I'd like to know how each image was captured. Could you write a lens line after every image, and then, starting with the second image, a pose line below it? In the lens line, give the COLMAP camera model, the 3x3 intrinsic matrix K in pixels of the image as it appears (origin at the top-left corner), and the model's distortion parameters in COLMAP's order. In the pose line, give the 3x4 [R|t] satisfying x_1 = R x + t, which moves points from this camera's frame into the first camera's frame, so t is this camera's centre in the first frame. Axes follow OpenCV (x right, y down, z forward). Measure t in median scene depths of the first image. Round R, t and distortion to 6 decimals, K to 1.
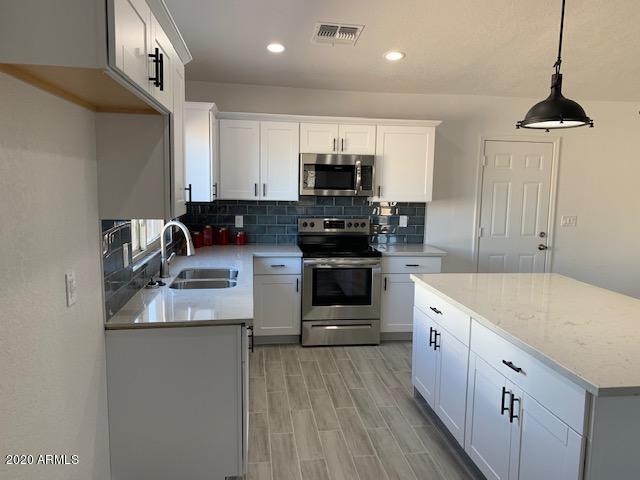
lens RADIAL K [[486.7, 0, 322.5], [0, 486.7, 241.1], [0, 0, 1]] dist [0.035341, -0.034482]
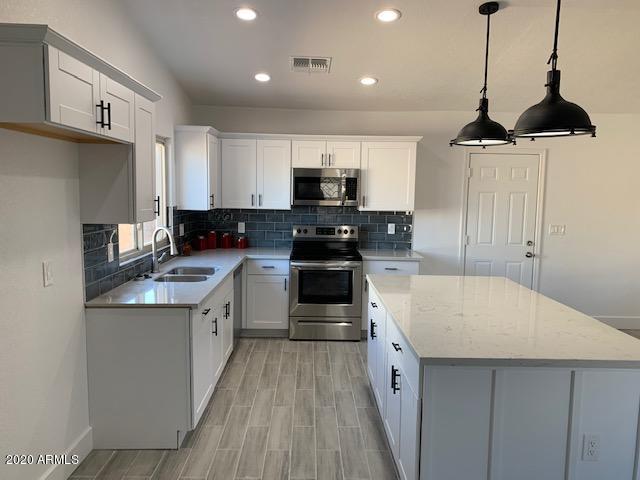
lens RADIAL K [[486.7, 0, 315.9], [0, 486.7, 240.0], [0, 0, 1]] dist [0.035341, -0.034482]
pose [[0.991323, 0.010357, -0.131042, 0.165416], [-0.012968, 0.999734, -0.019083, 0.007963], [0.130809, 0.020617, 0.991193, -0.107551]]
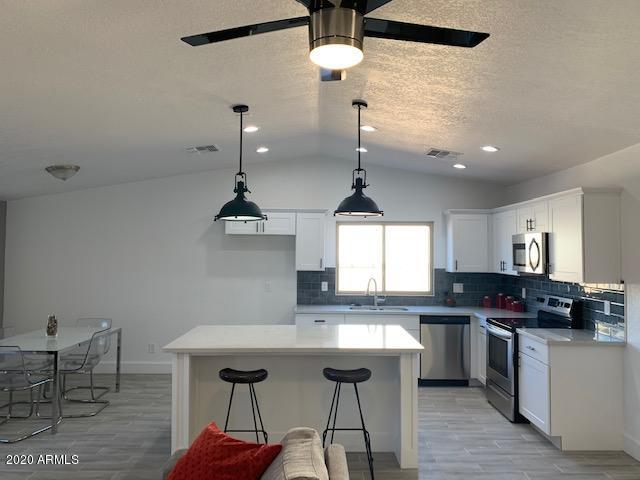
lens RADIAL K [[486.7, 0, 322.4], [0, 486.7, 238.3], [0, 0, 1]] dist [0.035341, -0.034482]
pose [[-0.137065, -0.049997, -0.989299, 1.217577], [-0.130577, 0.990922, -0.031988, -0.078954], [0.981918, 0.124796, -0.142350, 0.746313]]
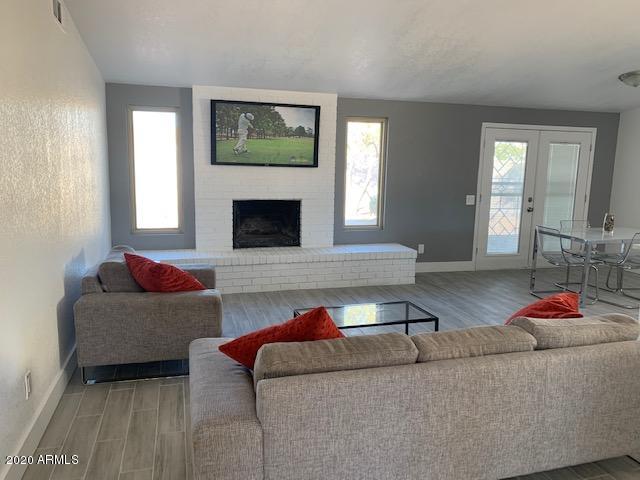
lens RADIAL K [[486.7, 0, 318.9], [0, 486.7, 238.4], [0, 0, 1]] dist [0.035341, -0.034482]
pose [[-0.990784, -0.021439, -0.133744, 1.087357], [-0.057096, 0.961490, 0.268844, -0.093807], [0.122830, 0.274003, -0.953853, 1.120646]]
